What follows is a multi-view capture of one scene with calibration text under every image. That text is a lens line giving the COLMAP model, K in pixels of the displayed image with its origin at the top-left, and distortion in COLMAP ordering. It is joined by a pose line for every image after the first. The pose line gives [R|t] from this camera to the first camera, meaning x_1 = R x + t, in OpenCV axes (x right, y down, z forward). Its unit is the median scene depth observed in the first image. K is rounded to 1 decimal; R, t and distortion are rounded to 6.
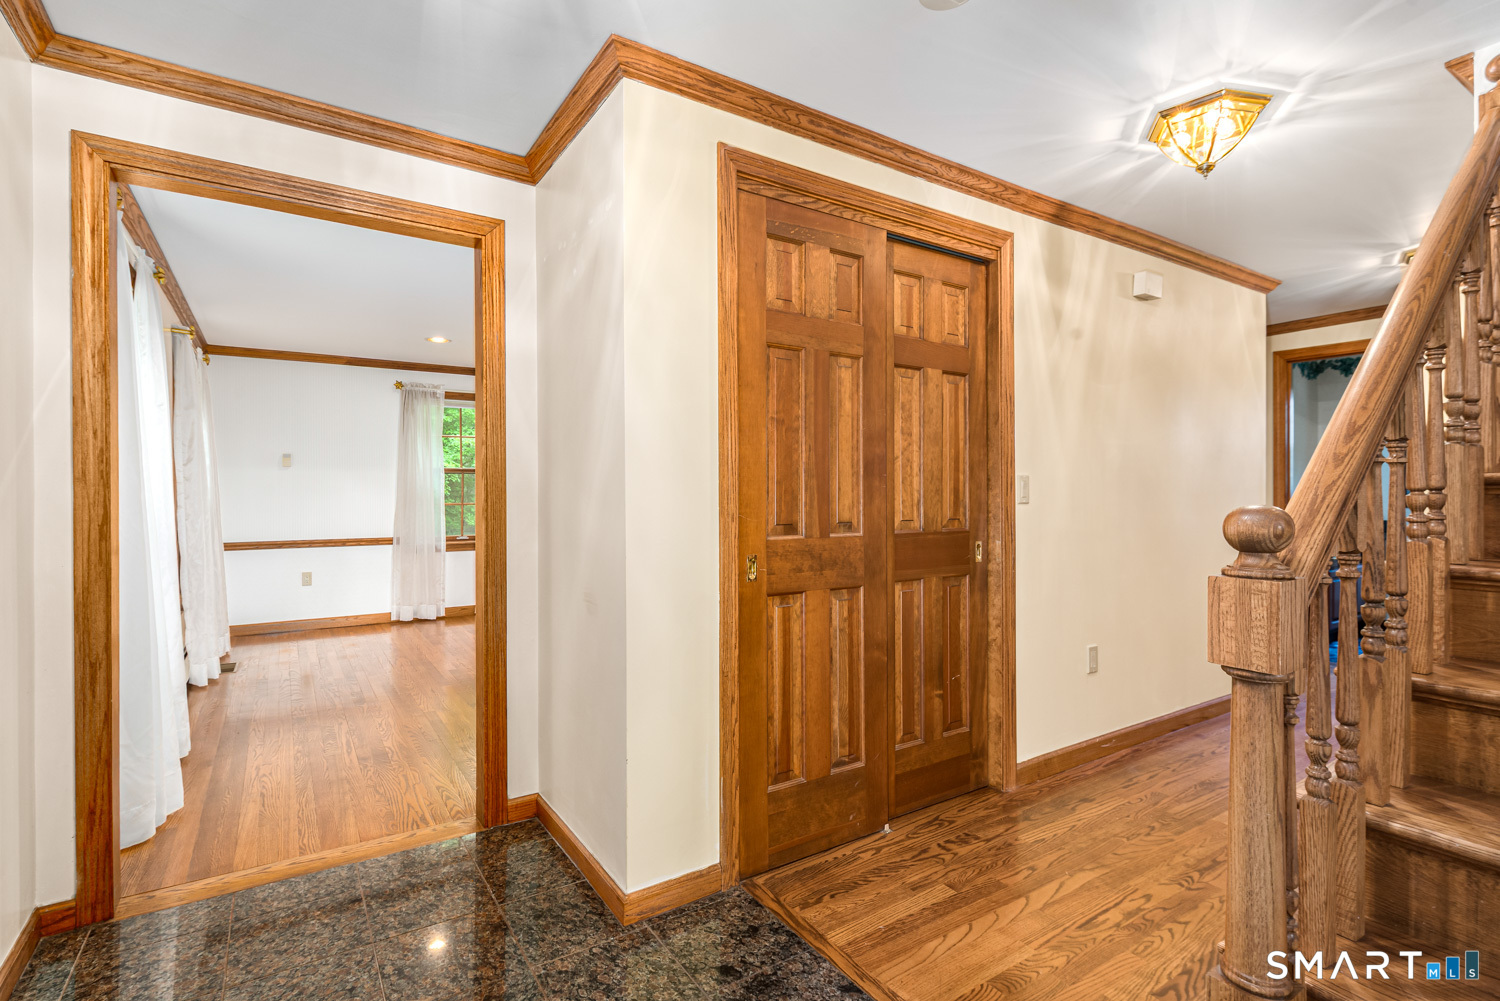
lens RADIAL K [[724.4, 0, 747.8], [0, 724.4, 496.8], [0, 0, 1]] dist [0.000665, -0.000041]
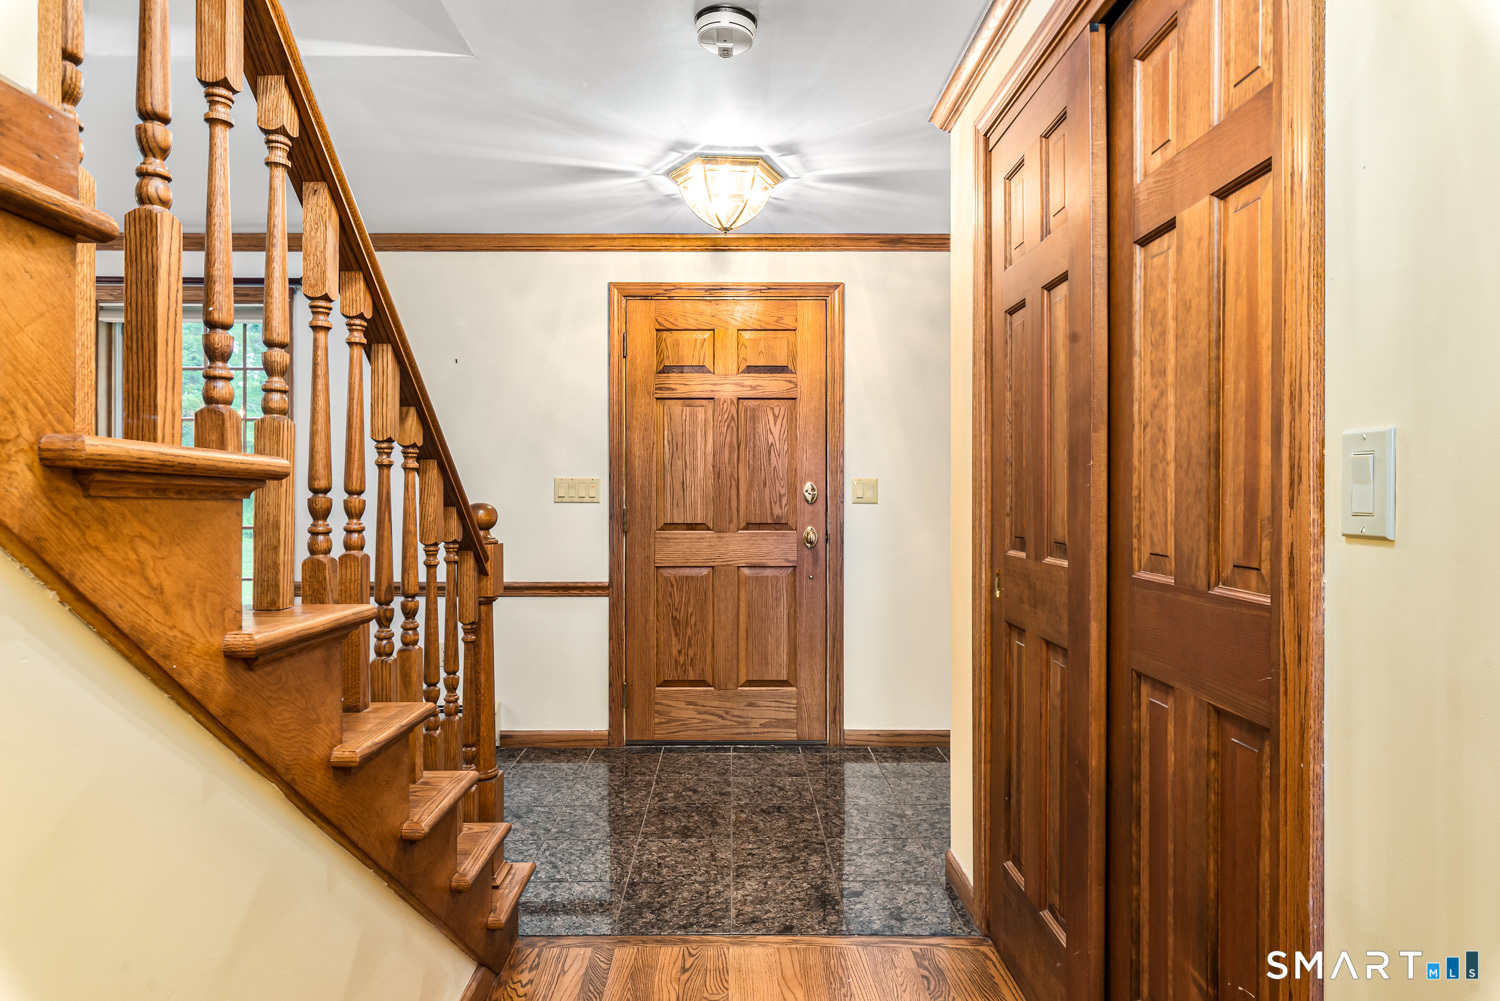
lens RADIAL K [[868.6, 0, 747.3], [0, 868.6, 499.4], [0, 0, 1]] dist [-0.000682, -0.000027]
pose [[-0.546998, 0.004942, -0.837119, 0.847281], [0.001321, 0.999986, 0.005040, -0.007396], [0.837133, 0.001651, -0.546997, 1.088696]]
